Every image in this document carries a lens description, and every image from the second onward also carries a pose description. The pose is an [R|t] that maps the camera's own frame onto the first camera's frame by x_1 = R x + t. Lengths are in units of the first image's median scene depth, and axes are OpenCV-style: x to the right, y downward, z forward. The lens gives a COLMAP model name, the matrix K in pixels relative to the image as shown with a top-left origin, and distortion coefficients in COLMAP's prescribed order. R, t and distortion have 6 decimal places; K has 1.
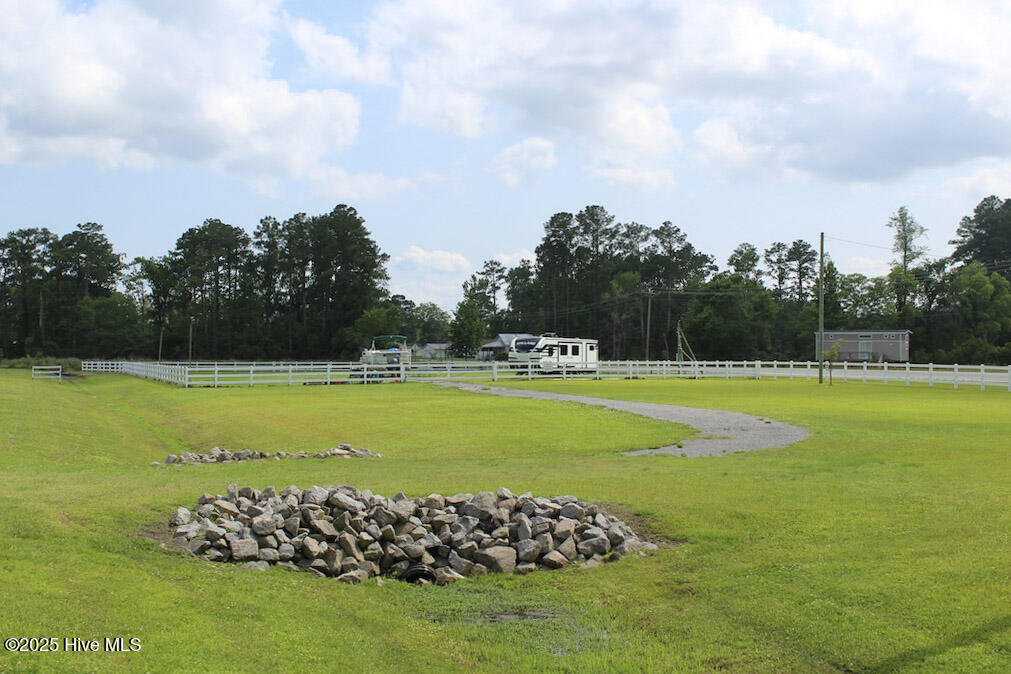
lens RADIAL K [[739.0, 0, 505.5], [0, 739.0, 337.0], [0, 0, 1]] dist [-0.007497, 0.005791]
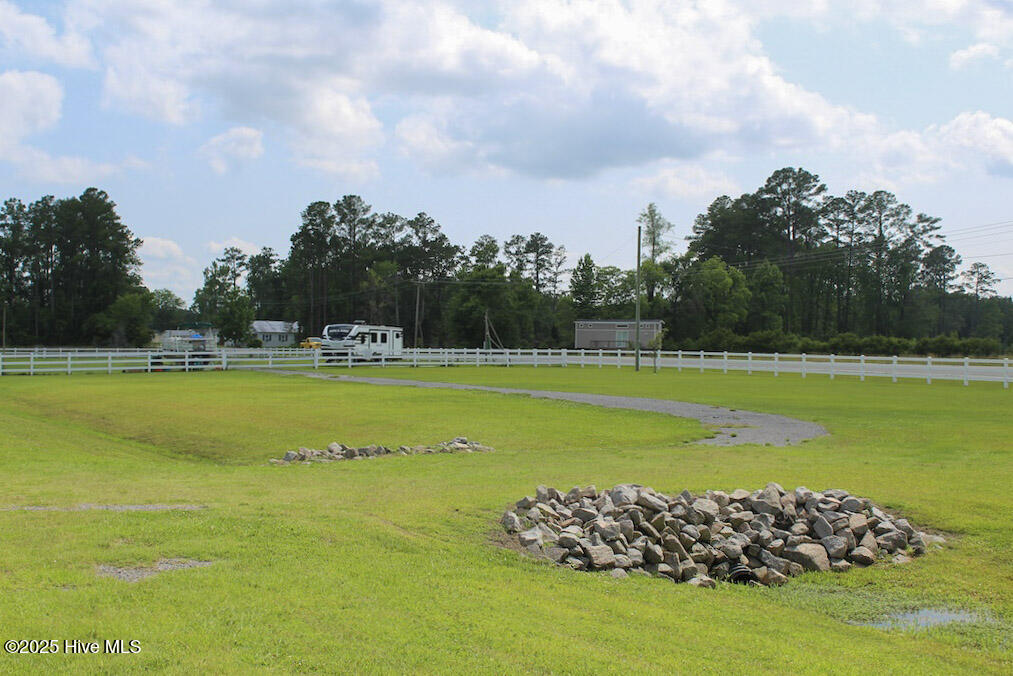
lens RADIAL K [[740.5, 0, 506.5], [0, 740.5, 338.0], [0, 0, 1]] dist [-0.007497, 0.005791]
pose [[0.994532, 0.004812, 0.104318, 0.227296], [-0.006558, 0.999844, 0.016401, 0.000313], [-0.104223, -0.016995, 0.994409, -0.038111]]
